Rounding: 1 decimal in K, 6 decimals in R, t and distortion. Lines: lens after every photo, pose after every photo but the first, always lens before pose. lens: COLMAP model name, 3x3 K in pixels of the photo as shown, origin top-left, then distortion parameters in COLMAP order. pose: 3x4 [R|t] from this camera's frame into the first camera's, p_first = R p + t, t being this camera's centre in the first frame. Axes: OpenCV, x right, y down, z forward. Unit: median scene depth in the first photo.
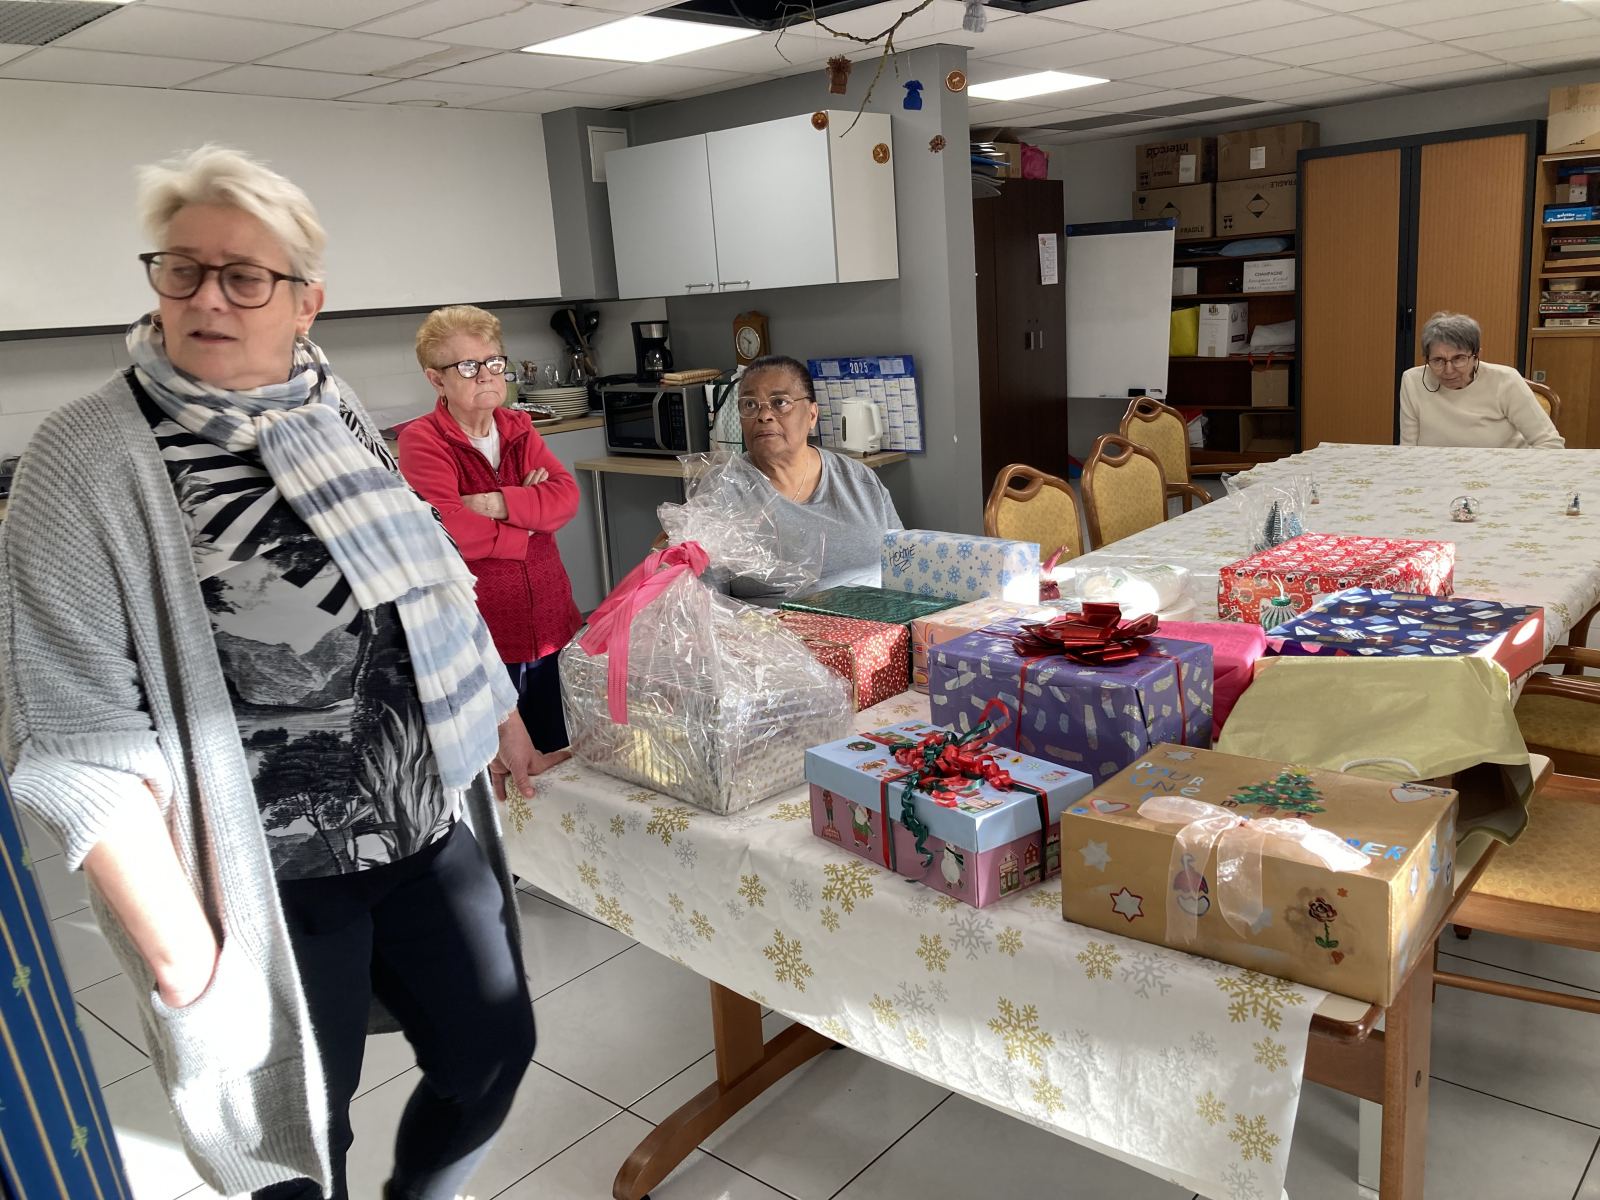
lens RADIAL K [[1312.8, 0, 795.9], [0, 1312.8, 601.5], [0, 0, 1]] dist [0.025053, 0.000156]
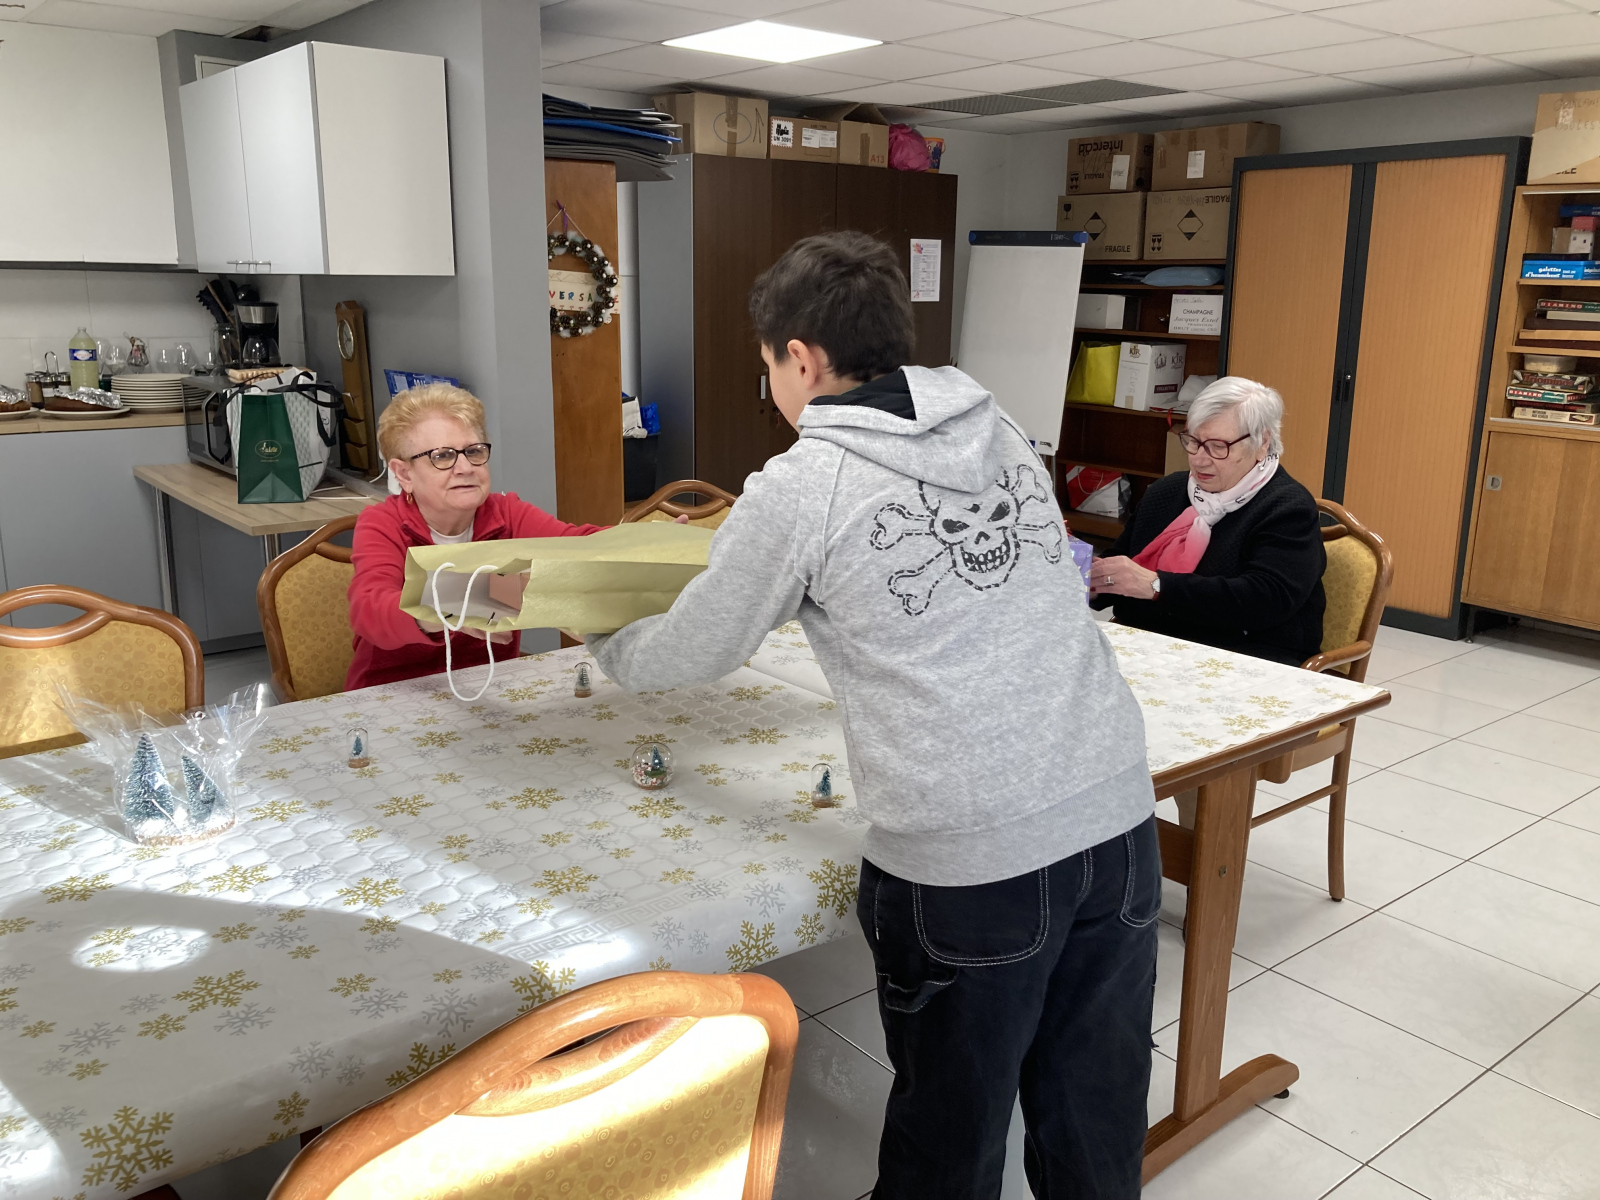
lens RADIAL K [[1312.8, 0, 802.8], [0, 1312.8, 596.3], [0, 0, 1]] dist [0.025053, 0.000156]
pose [[0.979921, 0.122853, -0.157044, 0.277251], [-0.121339, 0.992425, 0.019229, -0.067404], [0.158216, 0.000212, 0.987404, 0.187334]]
